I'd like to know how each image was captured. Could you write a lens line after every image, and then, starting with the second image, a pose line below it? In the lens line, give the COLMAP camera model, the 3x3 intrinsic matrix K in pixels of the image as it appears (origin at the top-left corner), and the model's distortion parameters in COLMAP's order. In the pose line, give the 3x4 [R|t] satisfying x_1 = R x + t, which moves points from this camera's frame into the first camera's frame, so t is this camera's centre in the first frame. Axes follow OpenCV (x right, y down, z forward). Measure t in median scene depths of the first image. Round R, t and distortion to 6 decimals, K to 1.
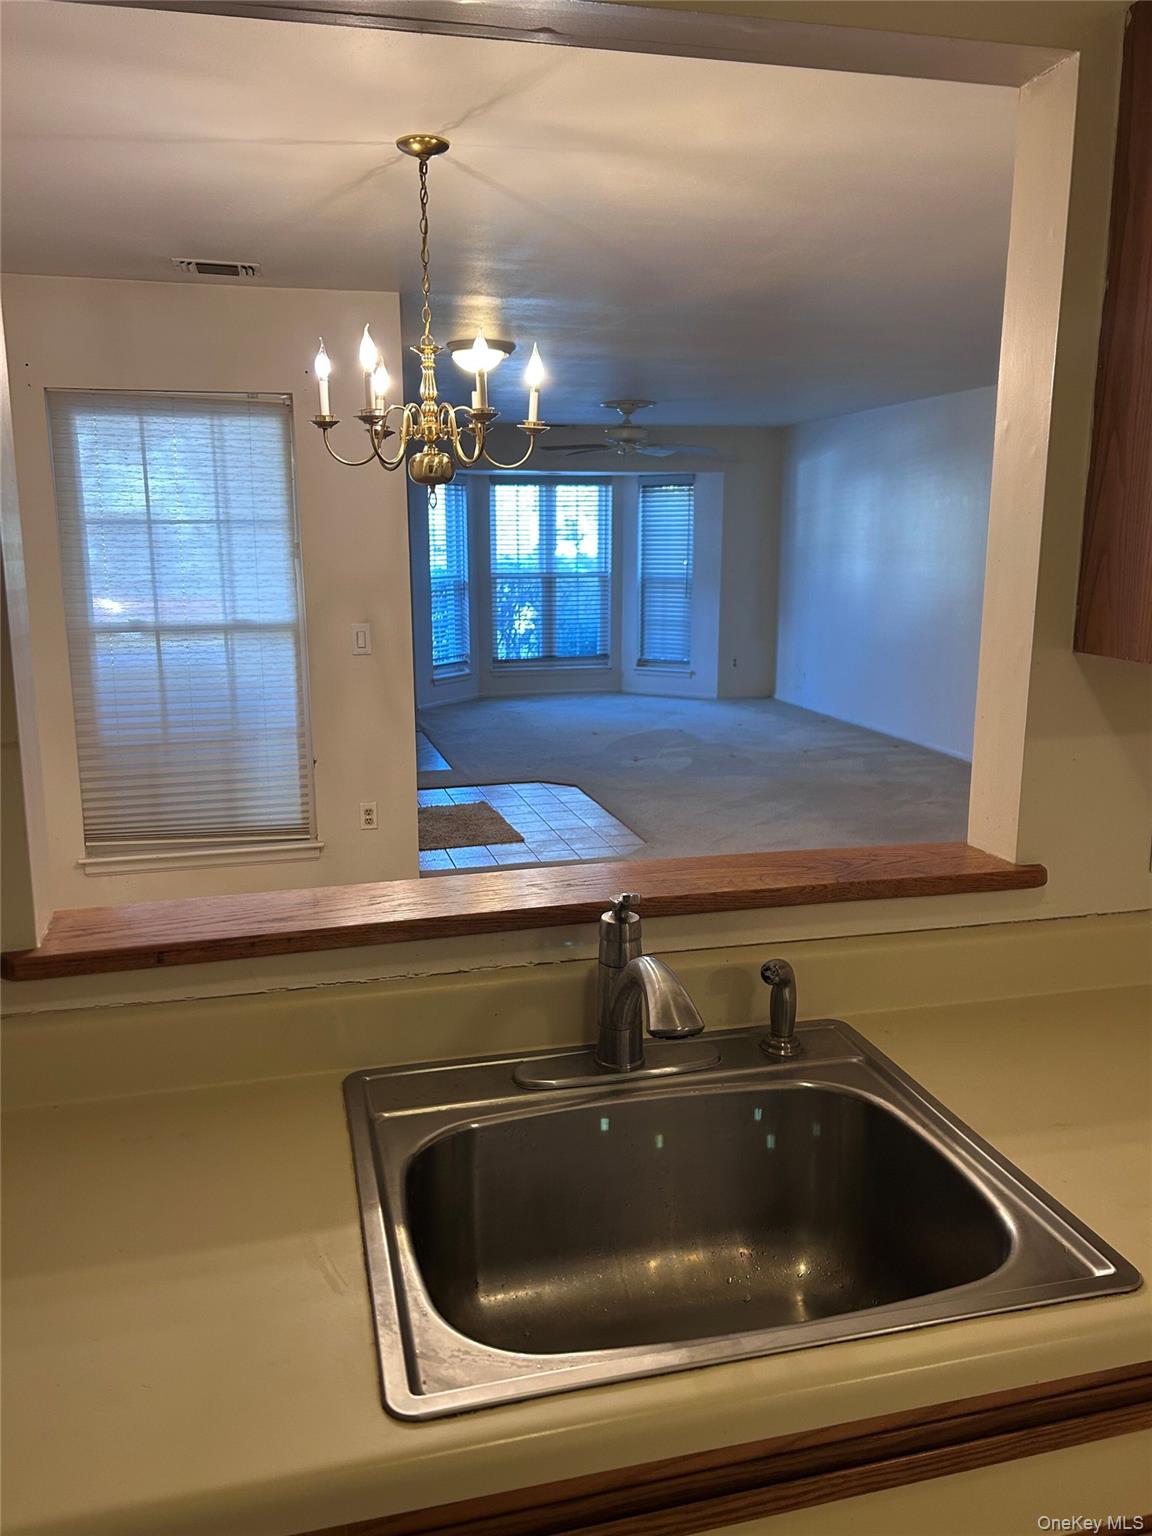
lens RADIAL K [[1166.5, 0, 573.7], [0, 1166.5, 785.0], [0, 0, 1]] dist [0.143365, -0.481037]
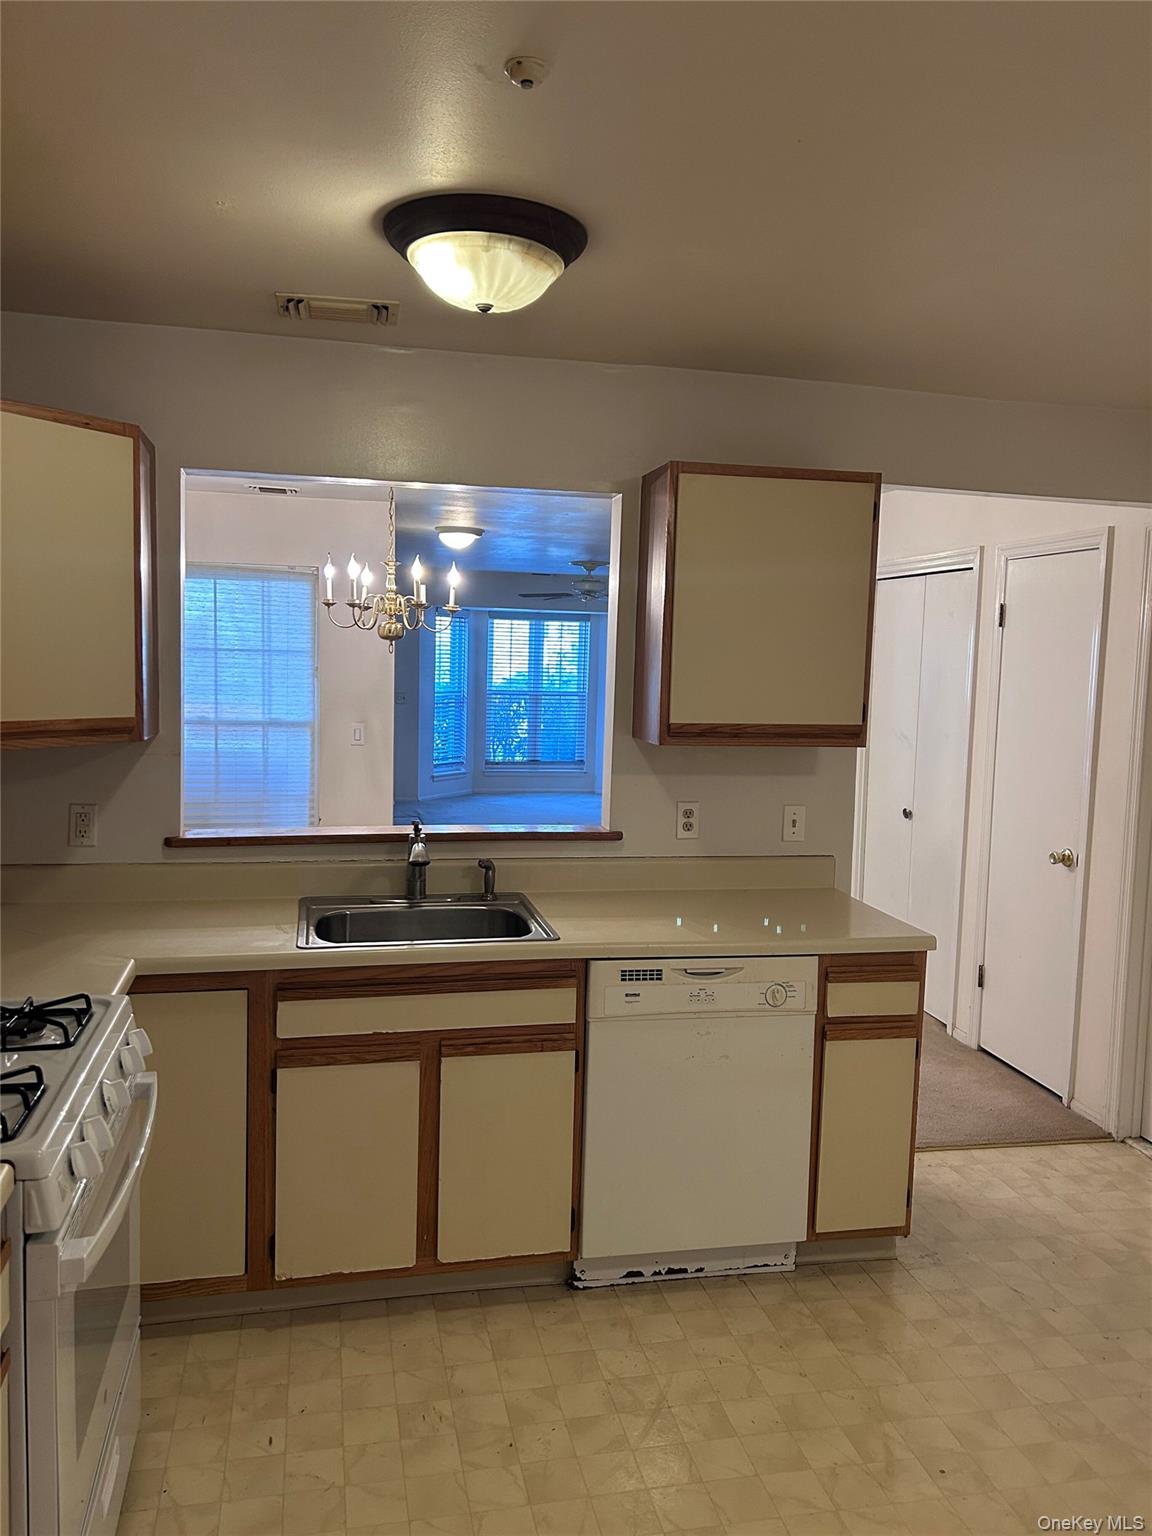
lens RADIAL K [[1166.4, 0, 576.0], [0, 1166.4, 768.0], [0, 0, 1]] dist [0.079520, -0.082623]
pose [[0.999191, 0.032377, -0.023862, 0.056499], [-0.034855, 0.993094, -0.112026, 0.031431], [0.020070, 0.112767, 0.993419, -0.189711]]
